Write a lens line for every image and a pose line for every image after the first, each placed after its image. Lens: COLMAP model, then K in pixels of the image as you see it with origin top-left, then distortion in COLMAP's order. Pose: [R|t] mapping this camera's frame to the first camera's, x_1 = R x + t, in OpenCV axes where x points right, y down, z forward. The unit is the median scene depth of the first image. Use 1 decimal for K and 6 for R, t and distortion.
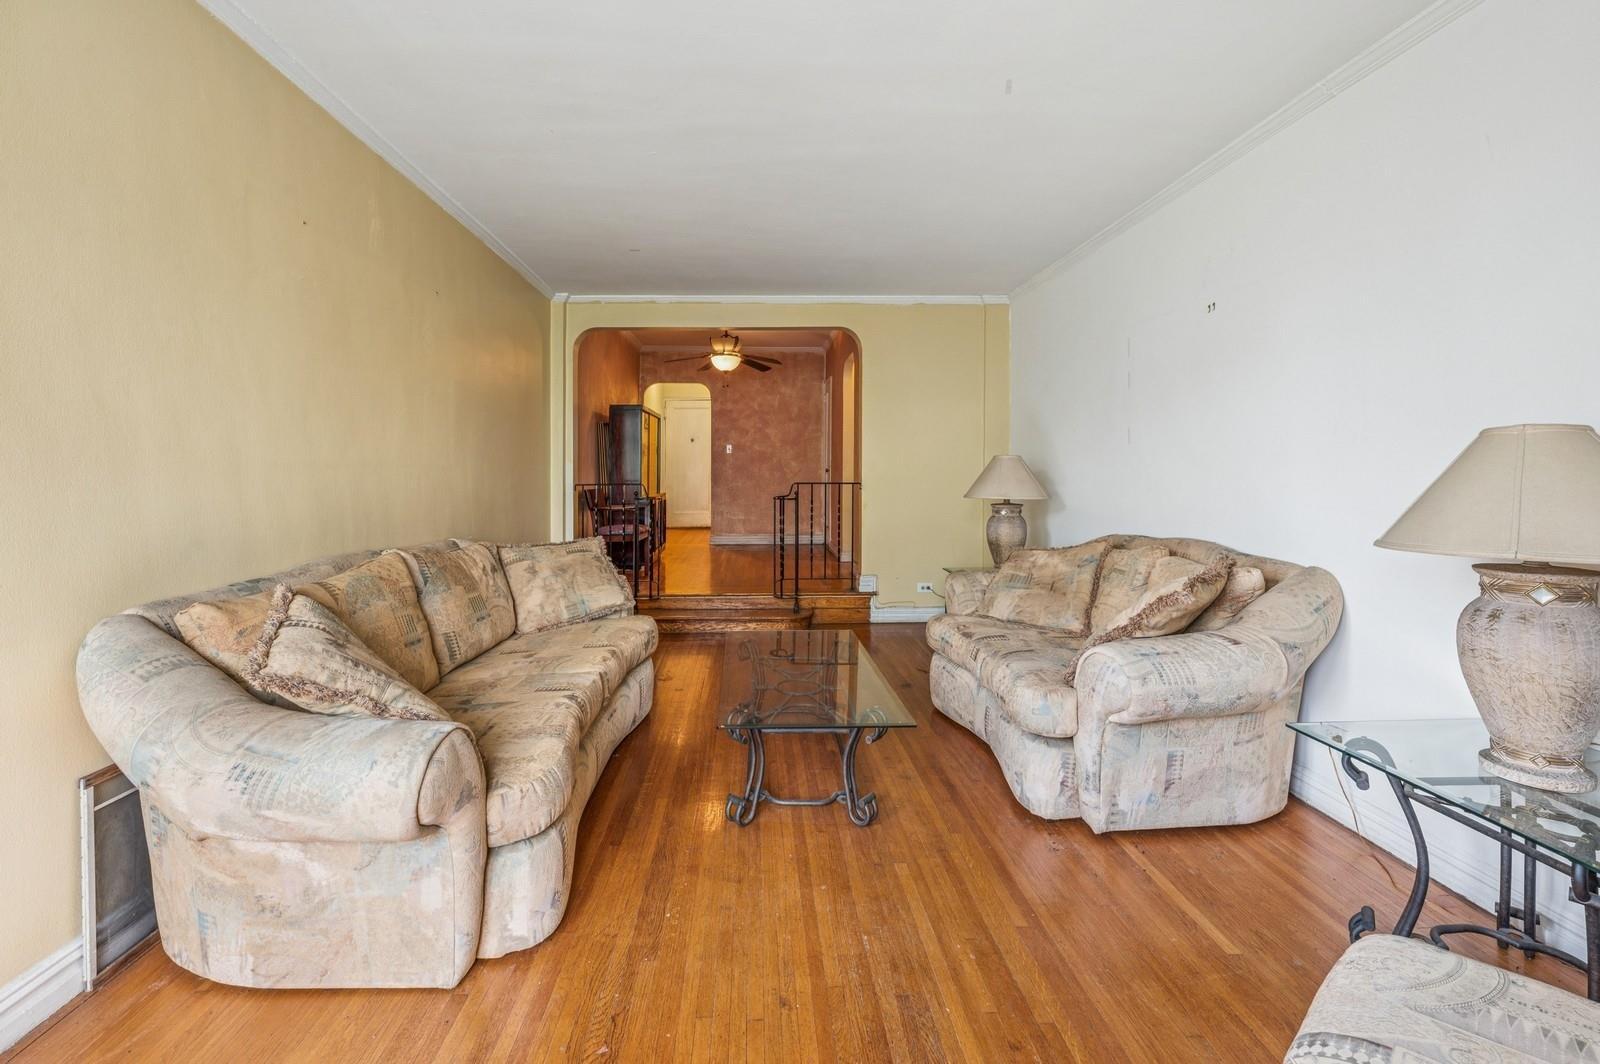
lens RADIAL K [[682.0, 0, 750.9], [0, 682.0, 474.5], [0, 0, 1]] dist [-0.001721, -0.000096]
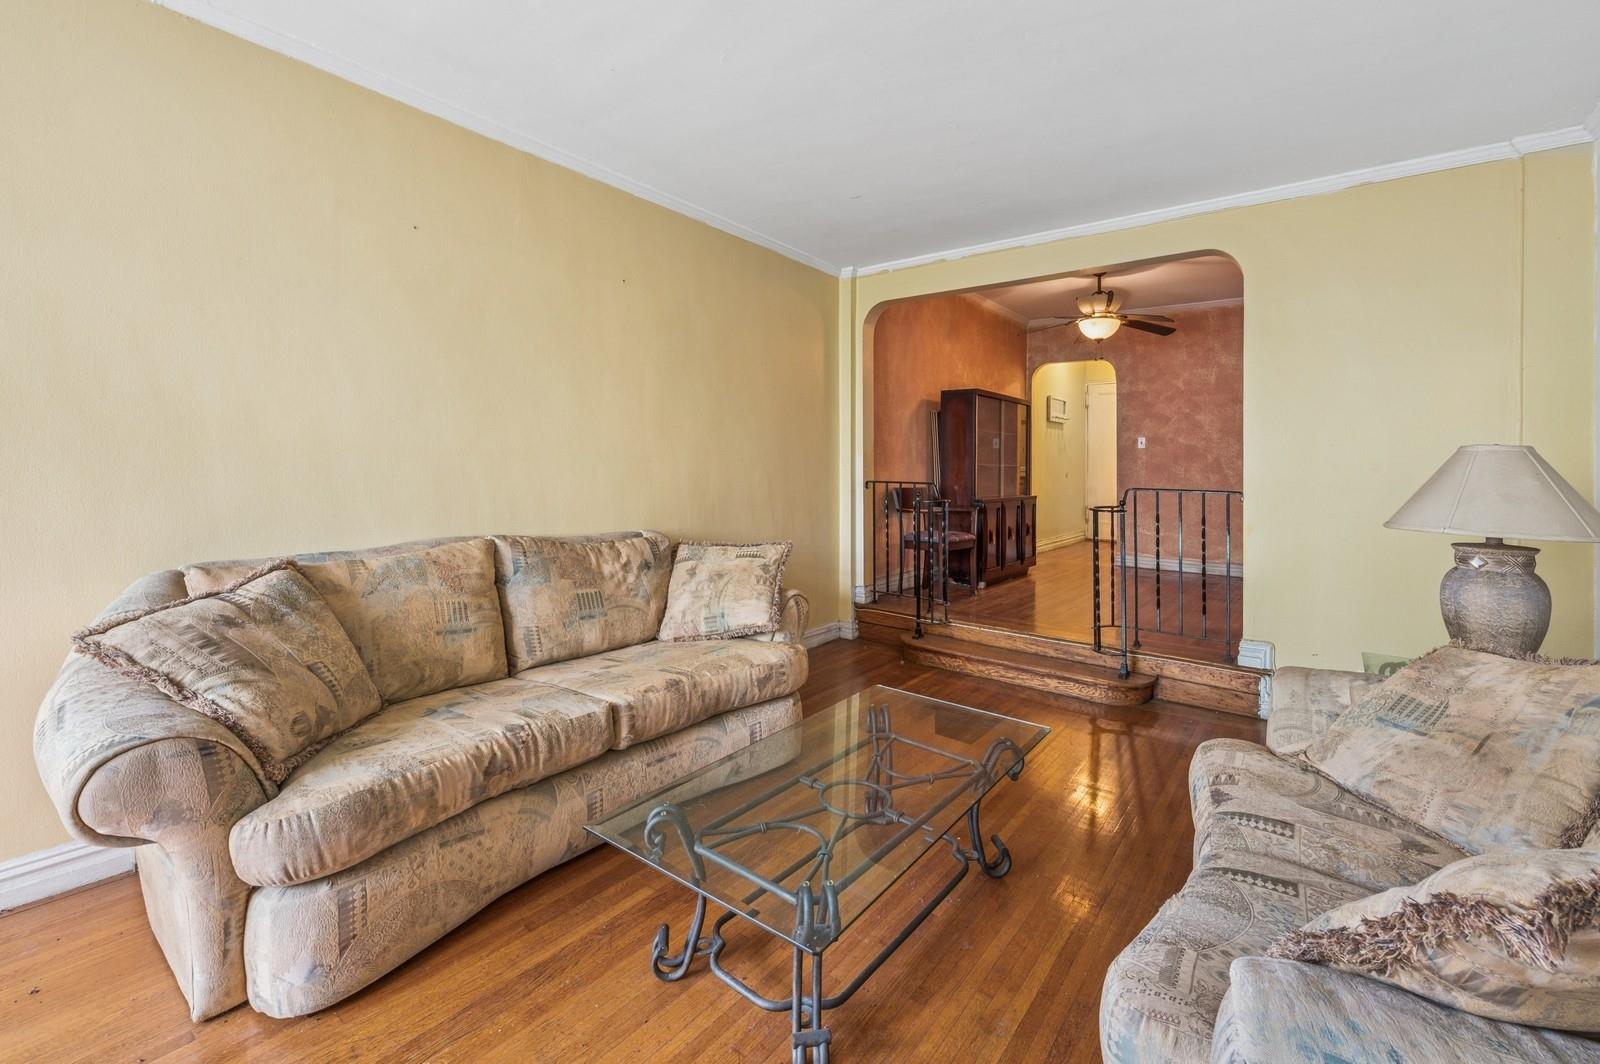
lens RADIAL K [[693.3, 0, 781.5], [0, 693.3, 467.8], [0, 0, 1]] dist [-0.000730, -0.000111]
pose [[0.781104, 0.018915, -0.624114, 0.174029], [-0.023748, 0.999718, 0.000576, -0.000427], [0.623949, 0.014372, 0.781333, 0.180309]]
